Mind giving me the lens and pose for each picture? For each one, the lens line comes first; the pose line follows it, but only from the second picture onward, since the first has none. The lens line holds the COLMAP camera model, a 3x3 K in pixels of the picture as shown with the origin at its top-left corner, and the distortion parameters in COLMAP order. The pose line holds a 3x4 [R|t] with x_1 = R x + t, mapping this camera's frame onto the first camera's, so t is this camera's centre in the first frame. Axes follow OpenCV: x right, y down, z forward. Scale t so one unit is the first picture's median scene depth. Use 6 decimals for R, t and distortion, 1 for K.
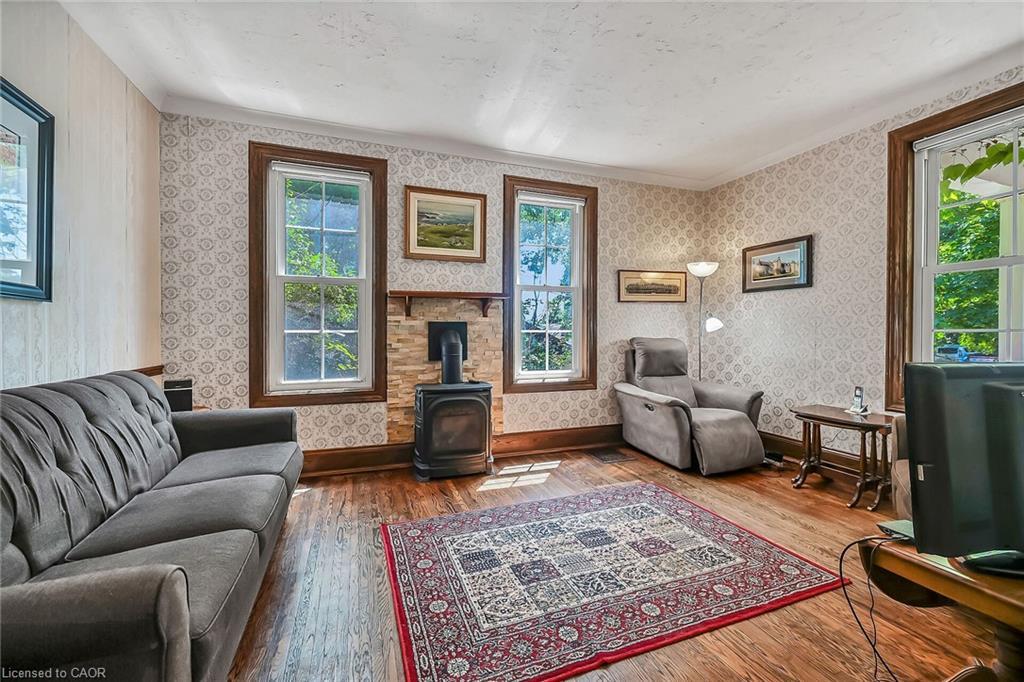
lens RADIAL K [[420.4, 0, 513.0], [0, 420.4, 337.0], [0, 0, 1]] dist [-0.004509, -0.000499]
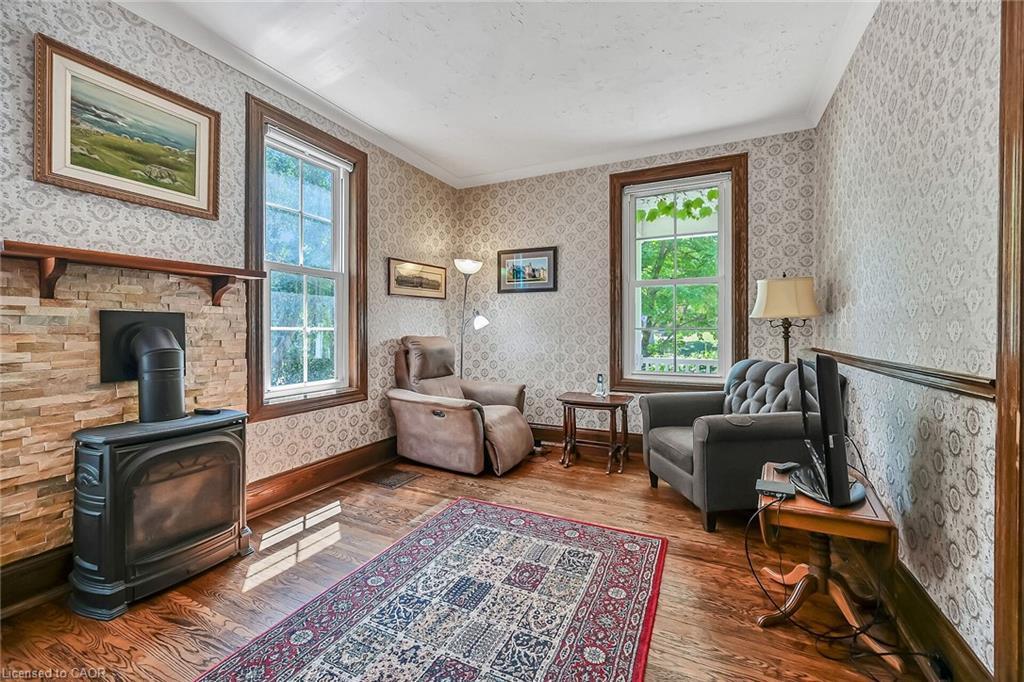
lens RADIAL K [[420.4, 0, 512.1], [0, 420.4, 332.5], [0, 0, 1]] dist [-0.004509, -0.000499]
pose [[0.720623, -0.004045, 0.693316, -0.194914], [0.008769, 0.999956, -0.003280, -0.002002], [-0.693272, 0.008444, 0.720627, 0.255431]]
